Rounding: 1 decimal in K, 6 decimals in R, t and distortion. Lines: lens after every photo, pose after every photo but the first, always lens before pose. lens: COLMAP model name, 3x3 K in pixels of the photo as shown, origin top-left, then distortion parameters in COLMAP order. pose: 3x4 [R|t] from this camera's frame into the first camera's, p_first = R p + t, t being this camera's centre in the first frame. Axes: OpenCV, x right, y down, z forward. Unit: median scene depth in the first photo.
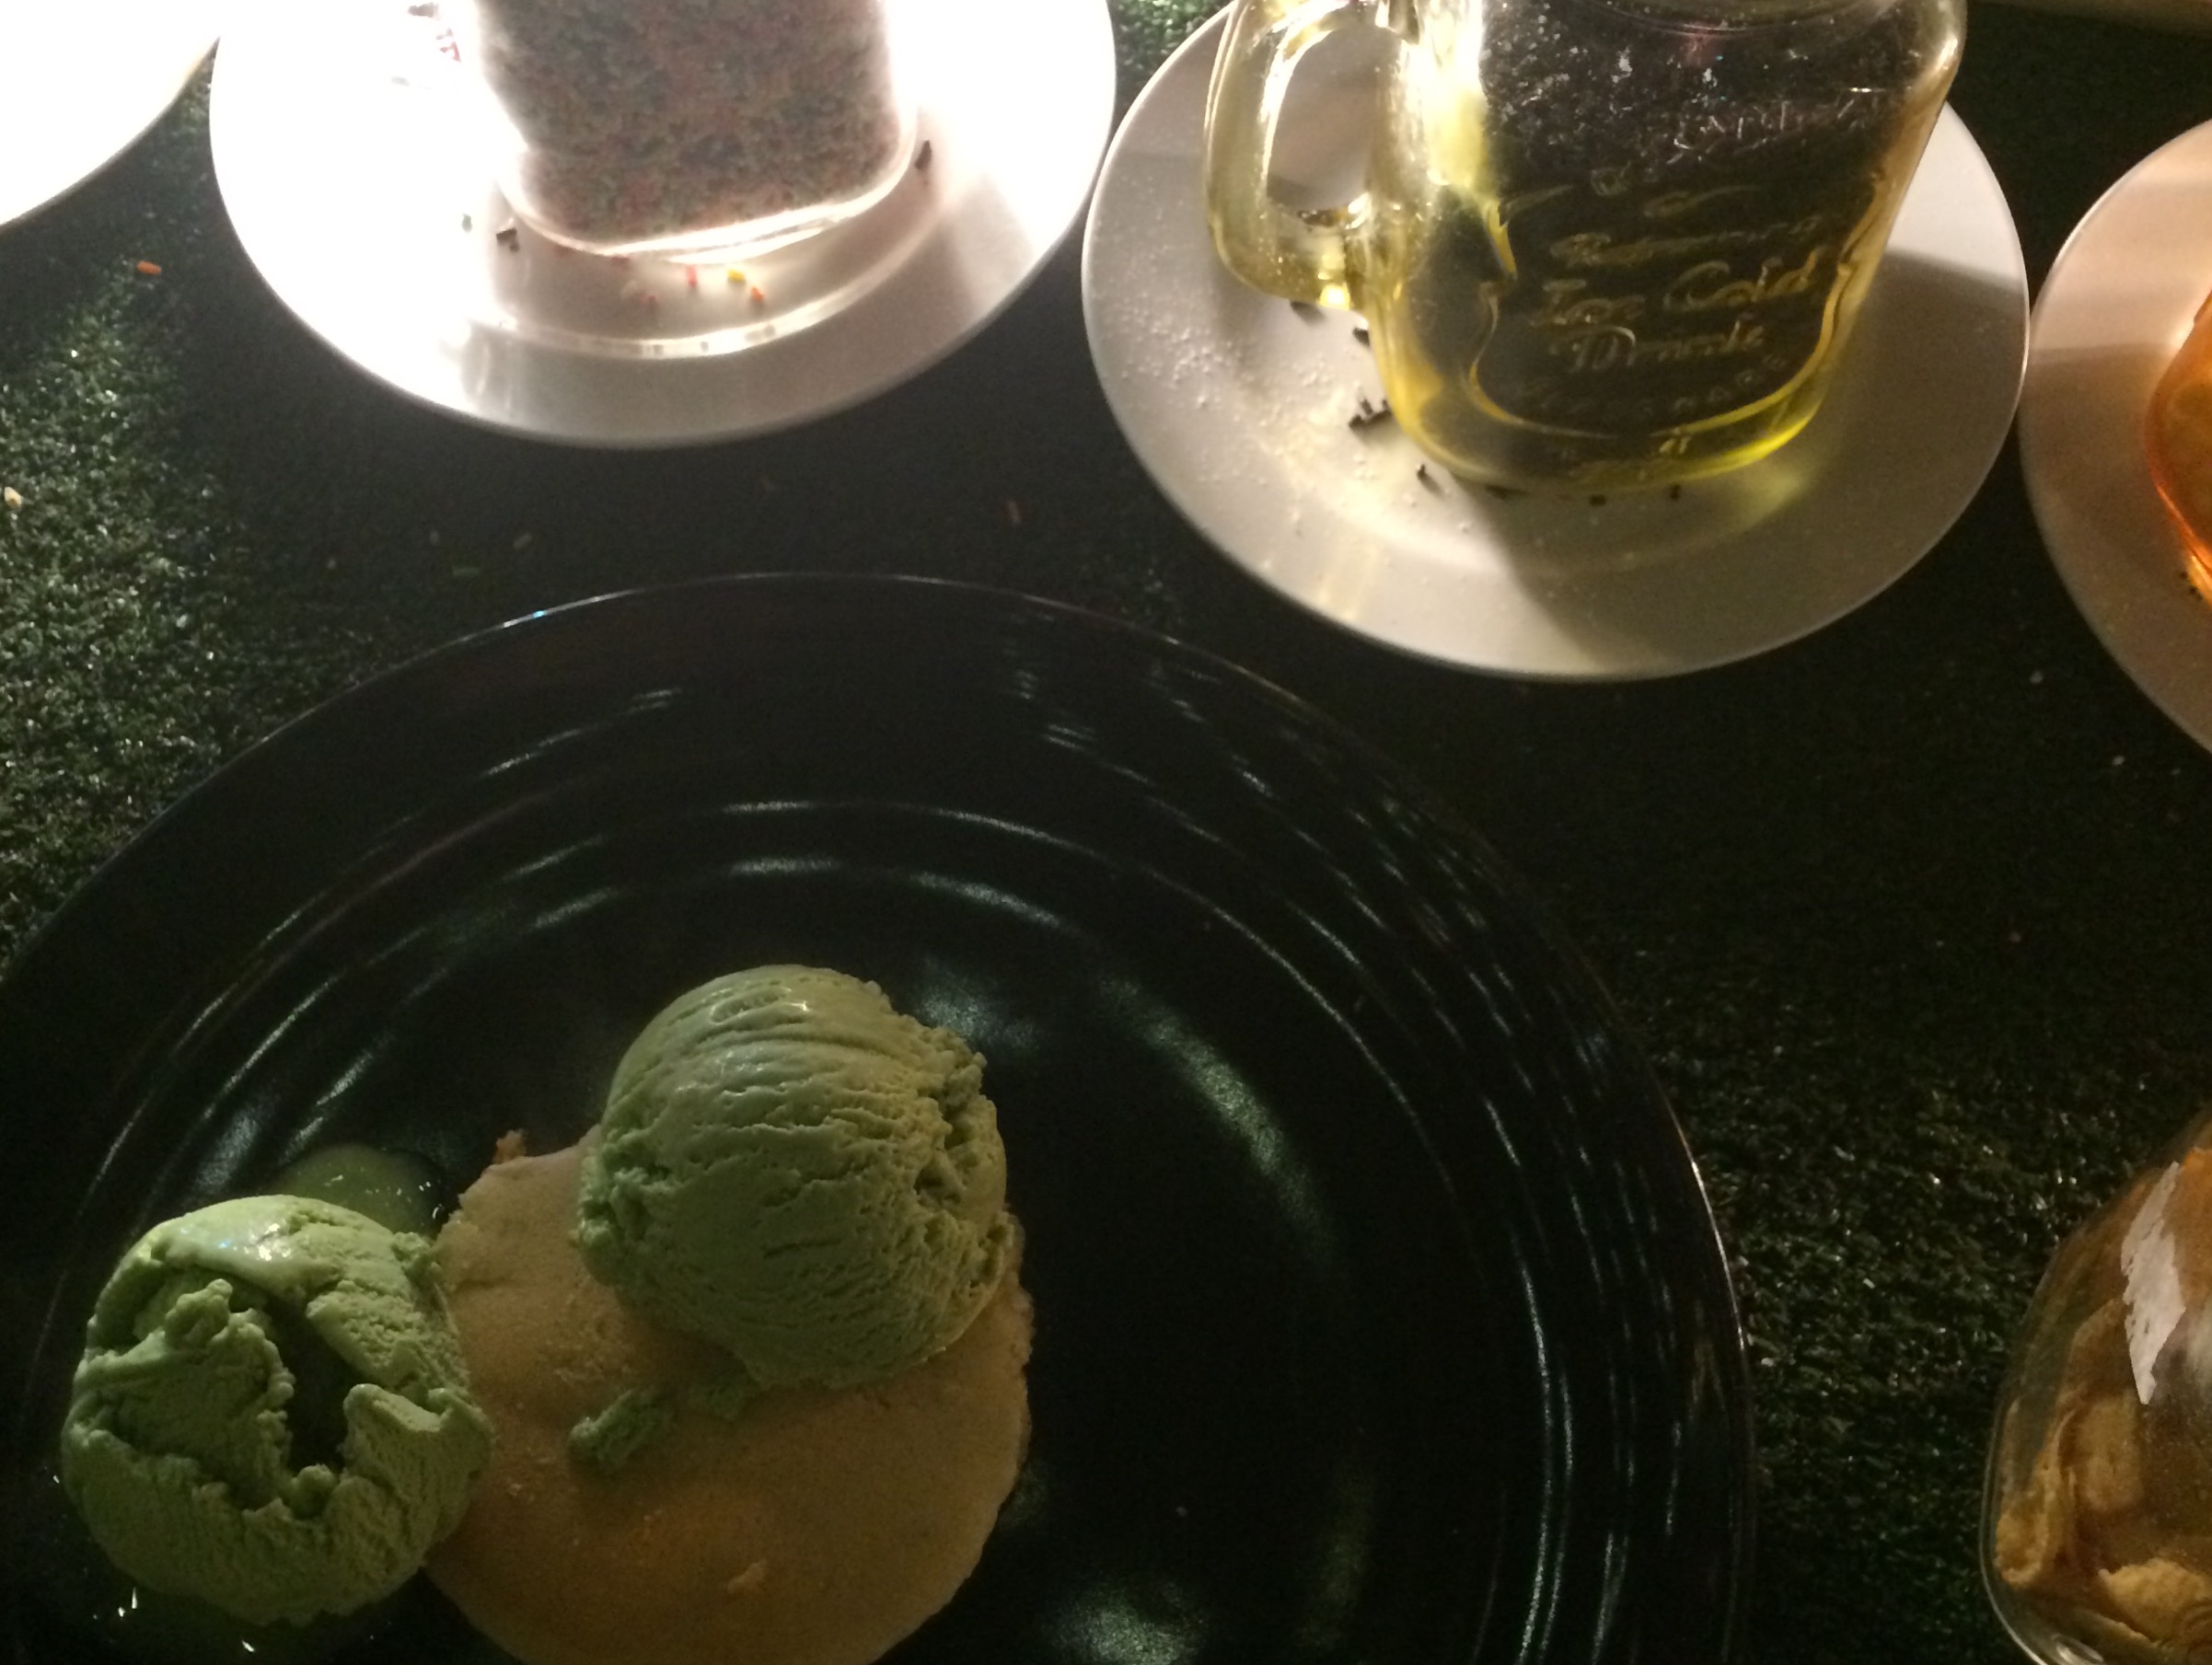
lens RADIAL K [[1774.4, 0, 1106.0], [0, 1774.4, 832.5], [0, 0, 1]] dist [0.057310, -0.052422]
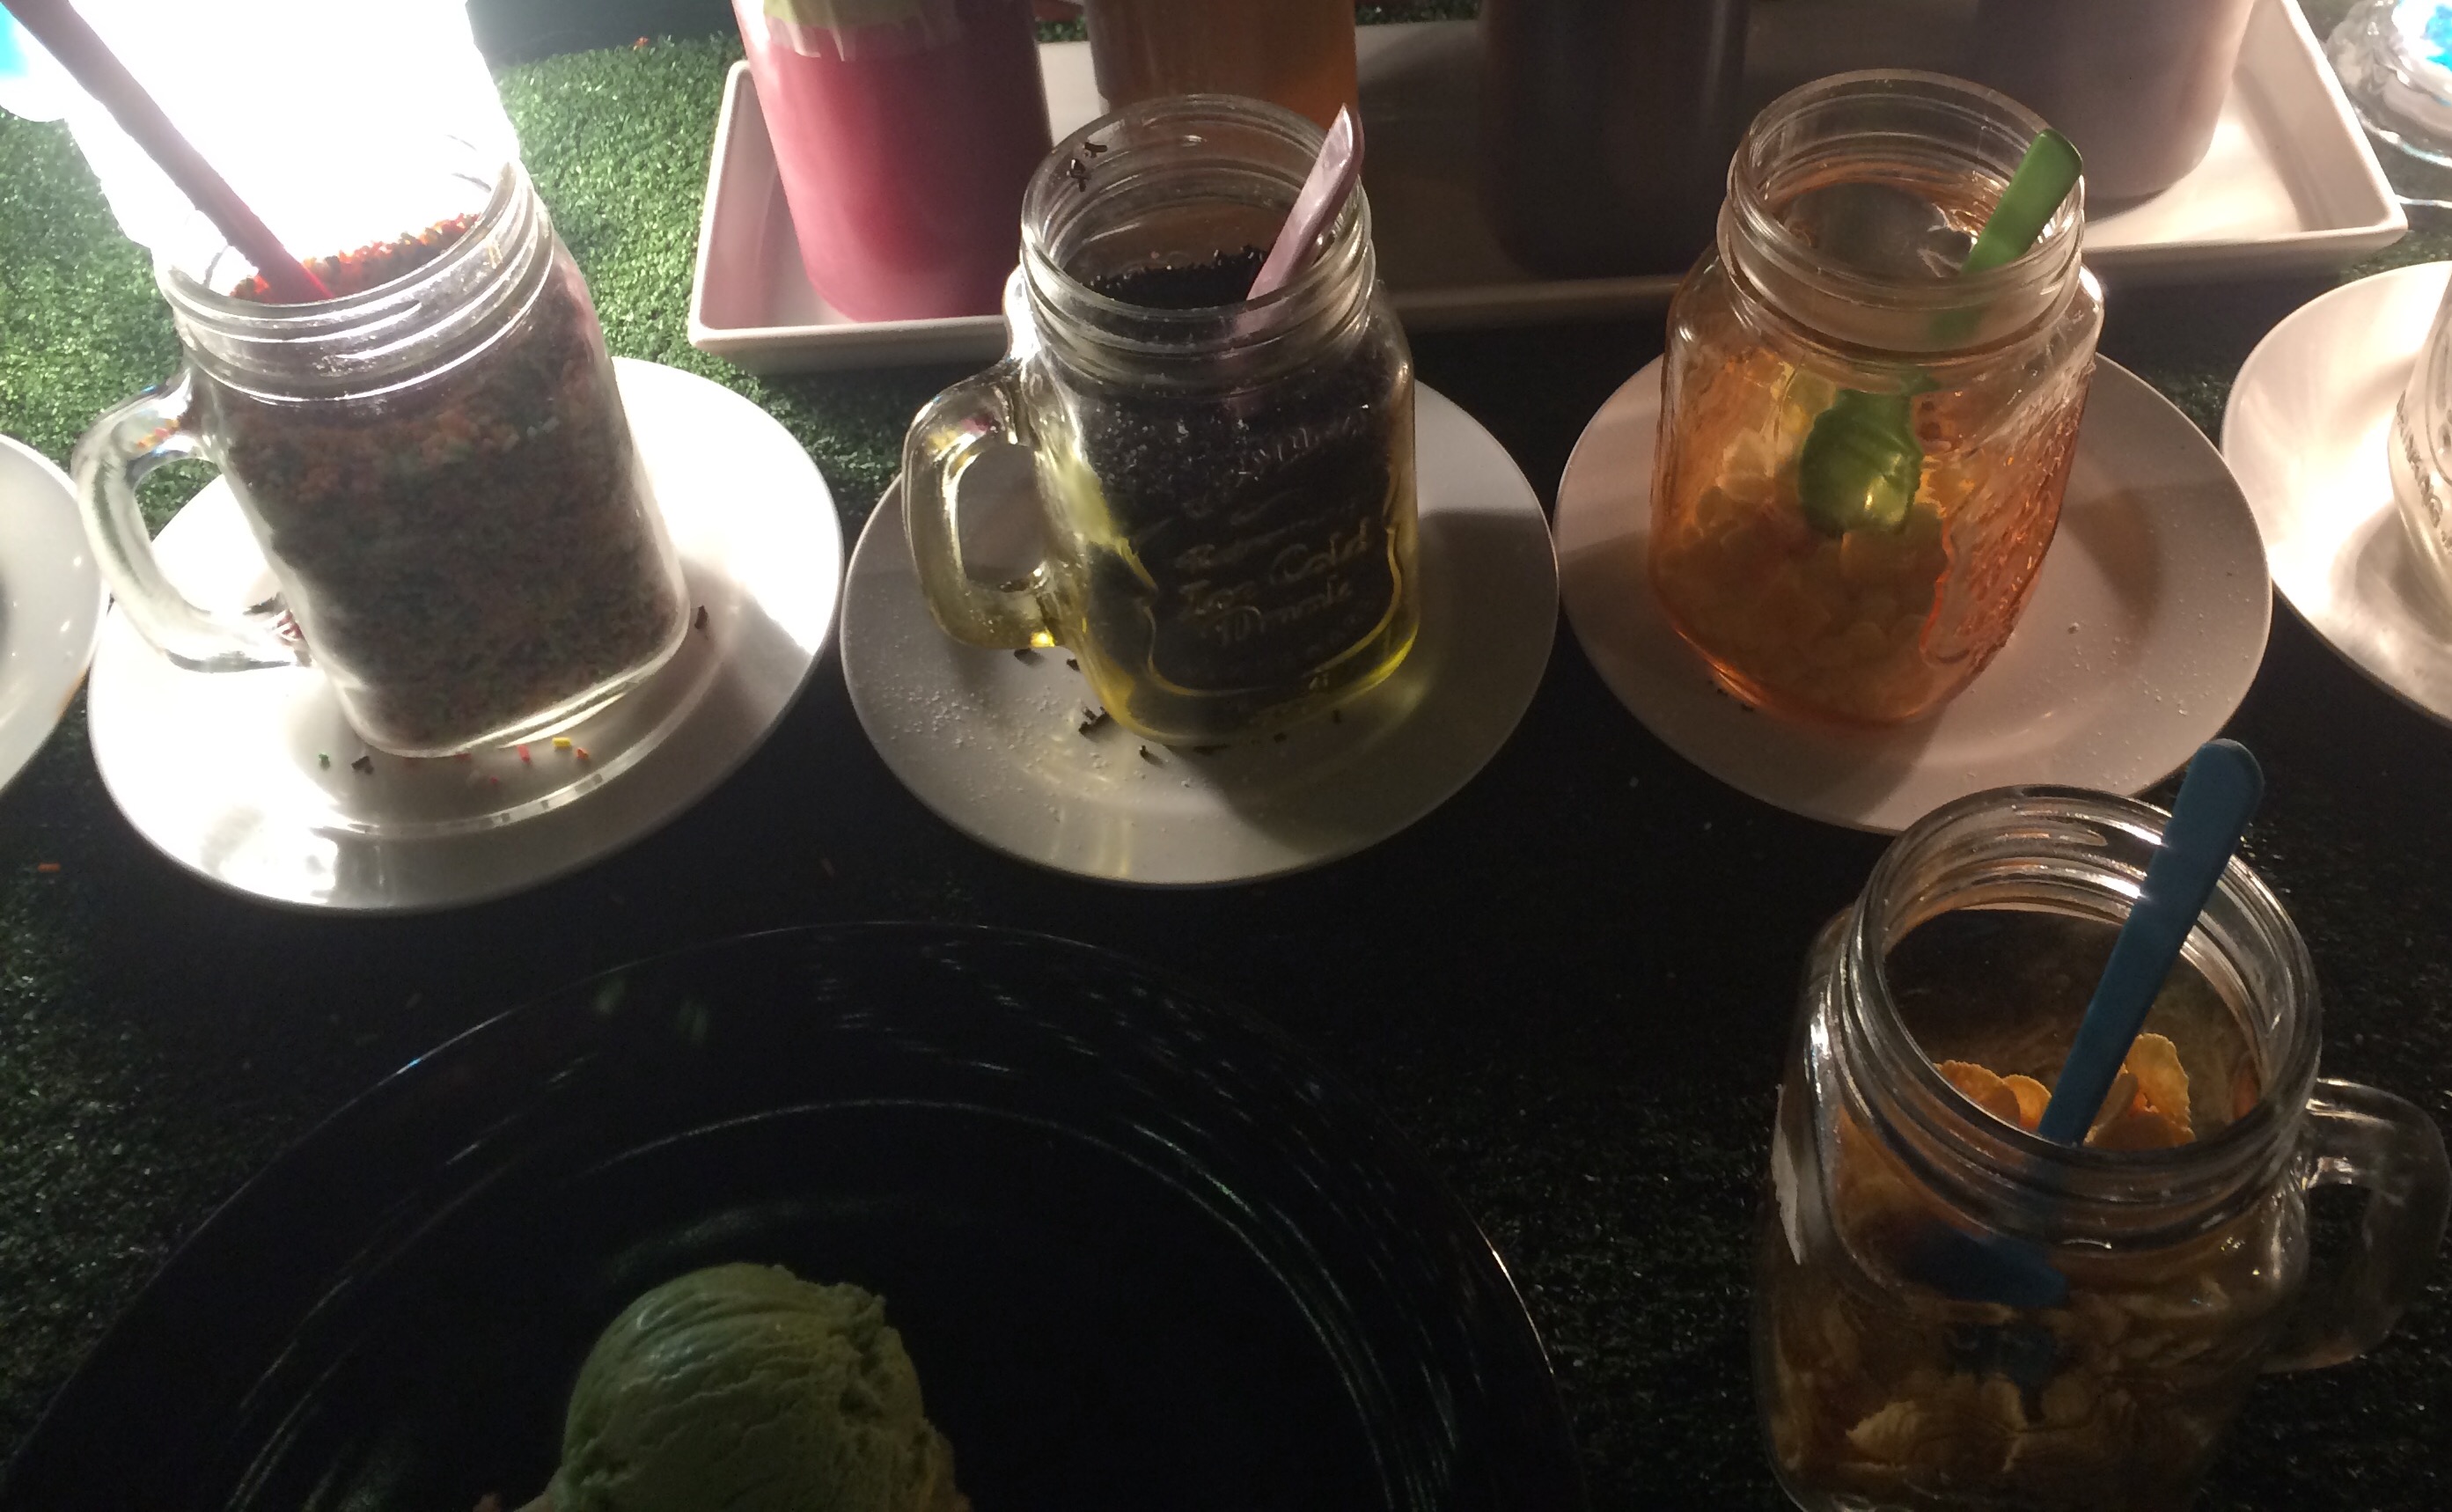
lens RADIAL K [[1944.6, 0, 1226.0], [0, 1944.6, 756.0], [0, 0, 1]] dist [0.067001, -0.082681]
pose [[0.964067, -0.240232, 0.113420, 0.077019], [0.262102, 0.929753, -0.258577, 0.163610], [-0.043334, 0.279013, 0.959309, -0.297634]]
